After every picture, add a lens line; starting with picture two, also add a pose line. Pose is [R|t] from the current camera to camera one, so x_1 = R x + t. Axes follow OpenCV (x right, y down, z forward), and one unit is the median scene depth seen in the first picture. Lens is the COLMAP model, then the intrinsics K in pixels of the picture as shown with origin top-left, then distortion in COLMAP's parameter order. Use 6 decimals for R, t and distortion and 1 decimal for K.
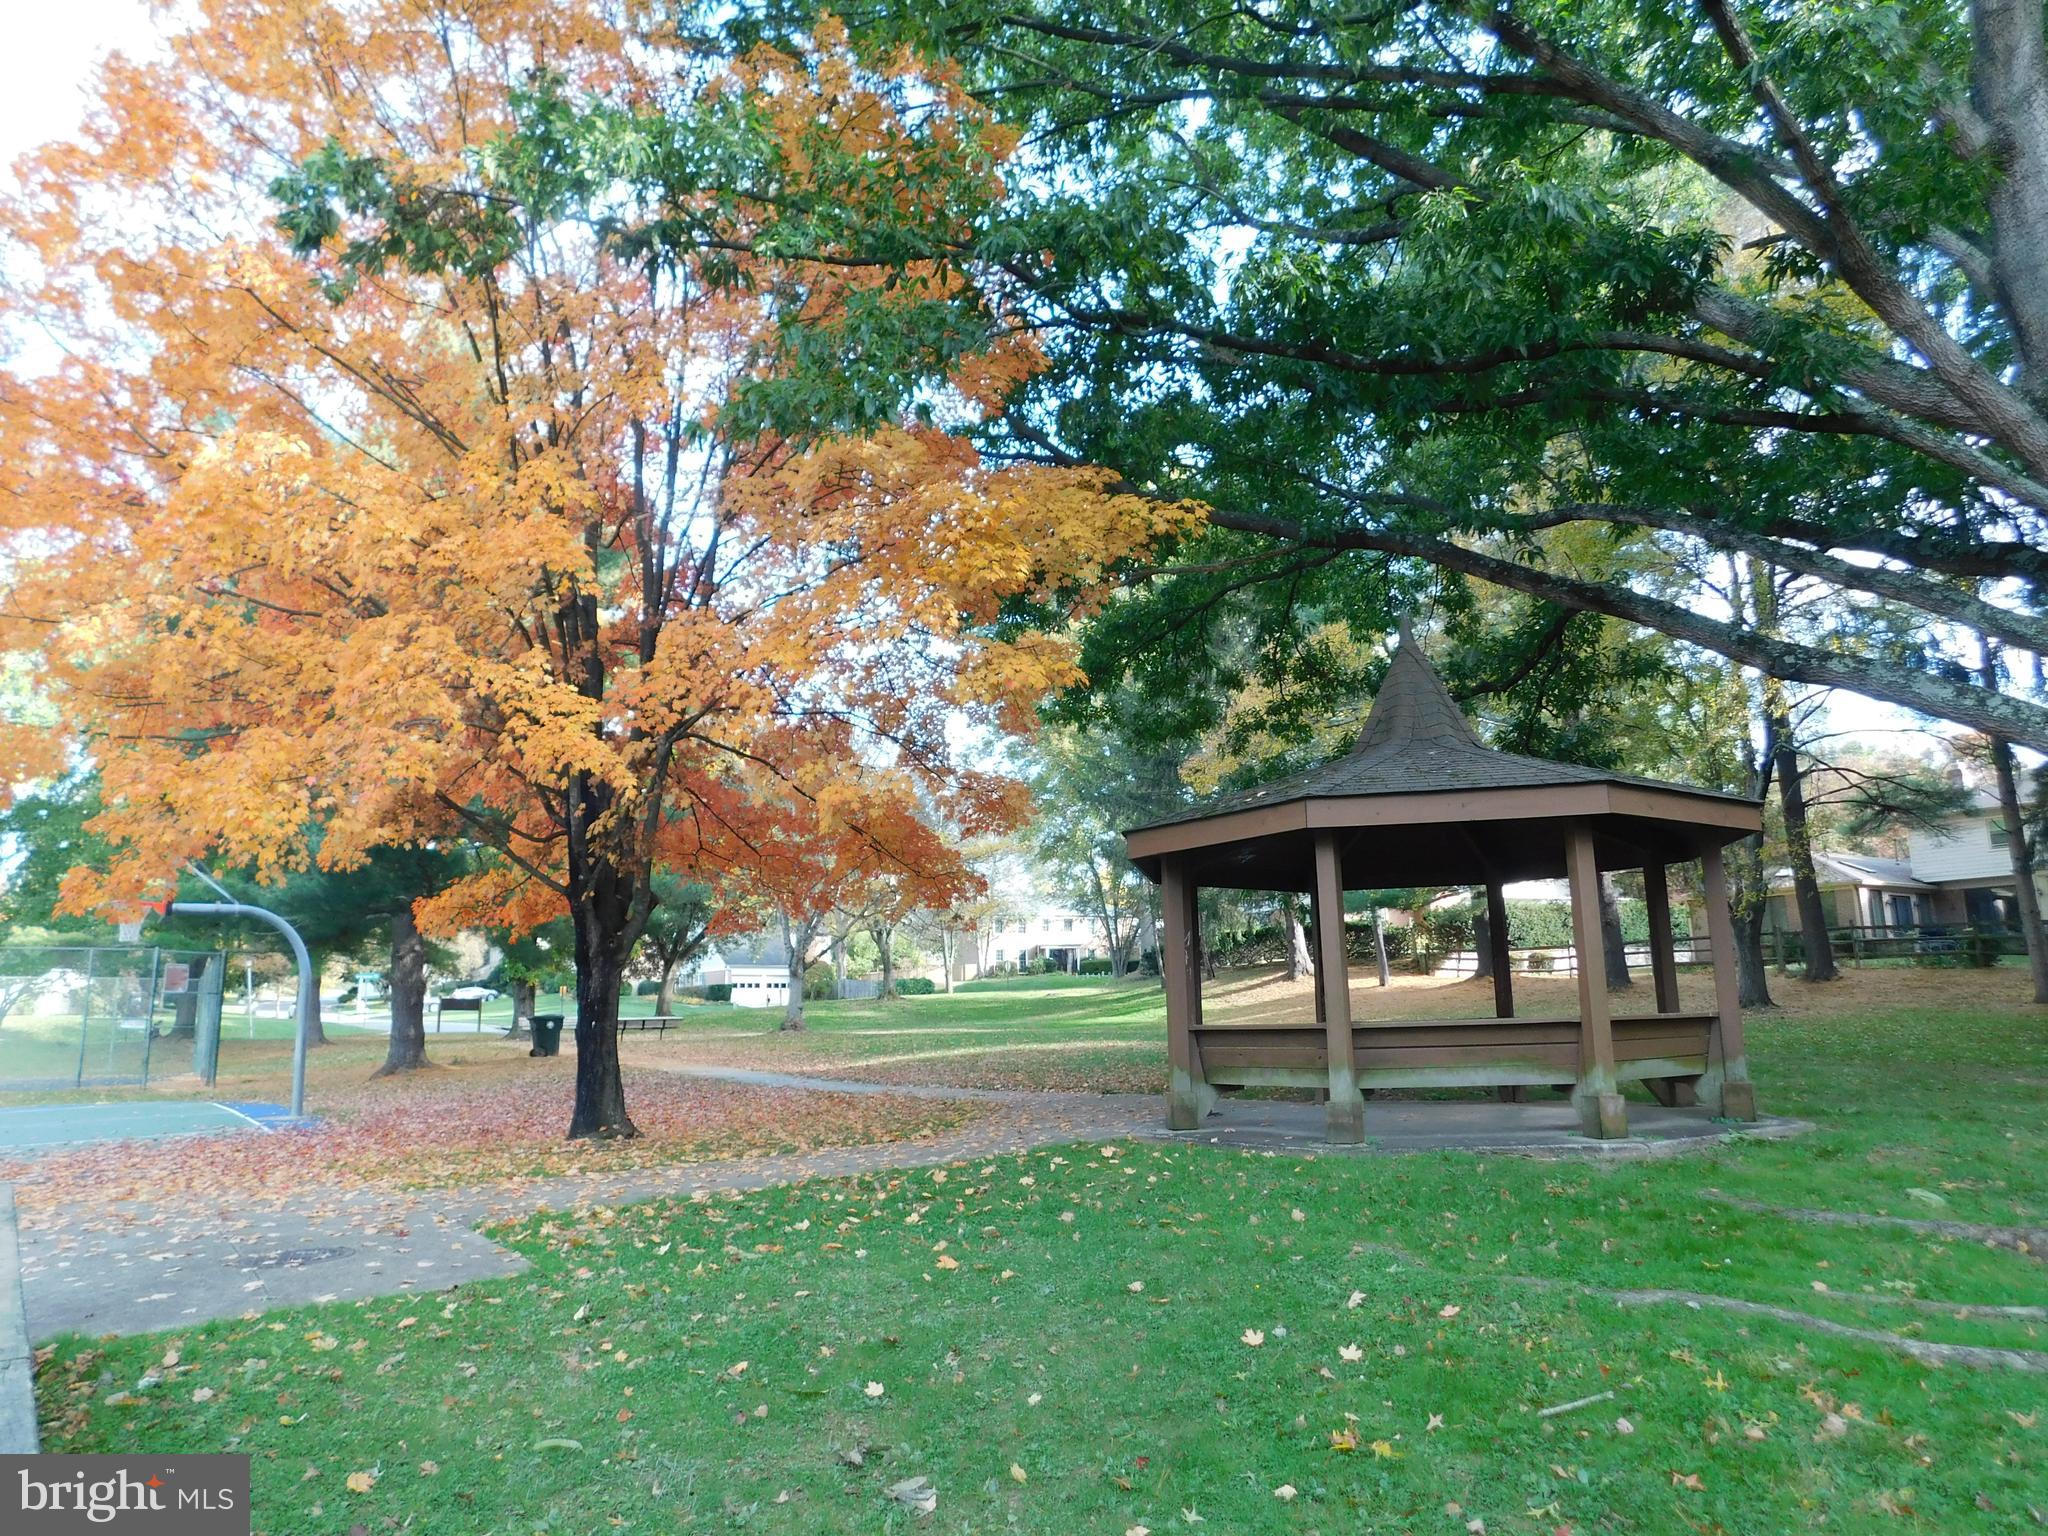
lens RADIAL K [[1360.5, 0, 1030.7], [0, 1360.5, 767.9], [0, 0, 1]] dist [-0.068696, 0.057909]
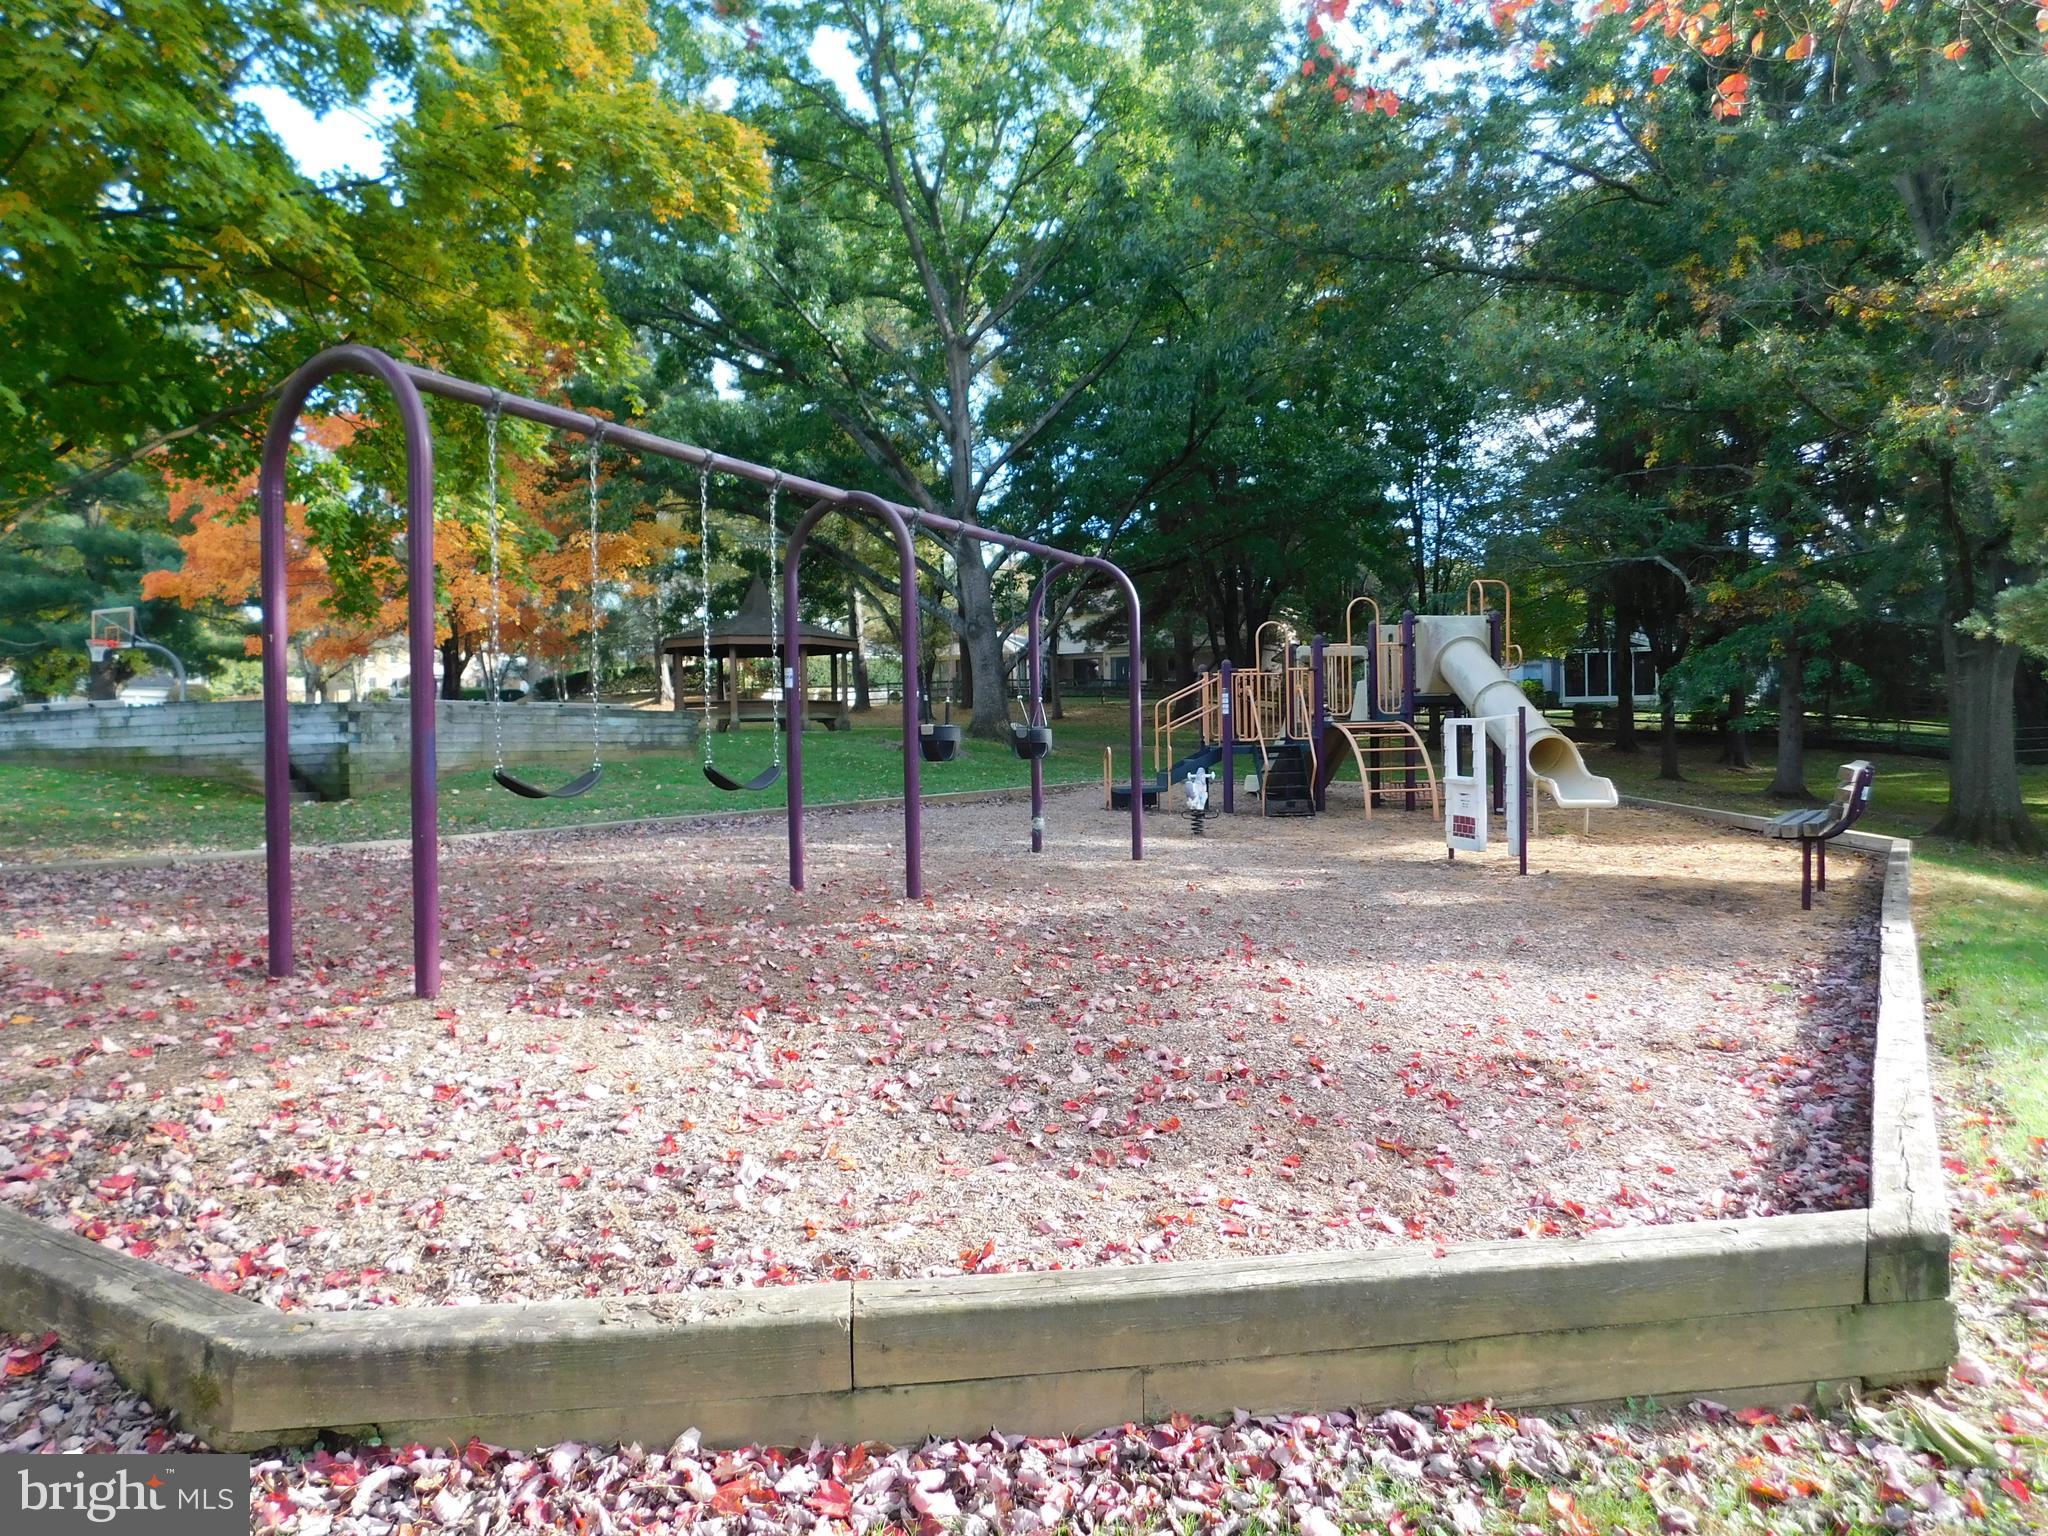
lens RADIAL K [[1360.5, 0, 1030.7], [0, 1360.5, 767.9], [0, 0, 1]] dist [-0.068696, 0.057909]
pose [[0.884816, 0.009520, 0.465843, -0.126430], [-0.095409, 0.982308, 0.161145, -0.045601], [-0.456067, -0.187029, 0.870071, -0.442829]]
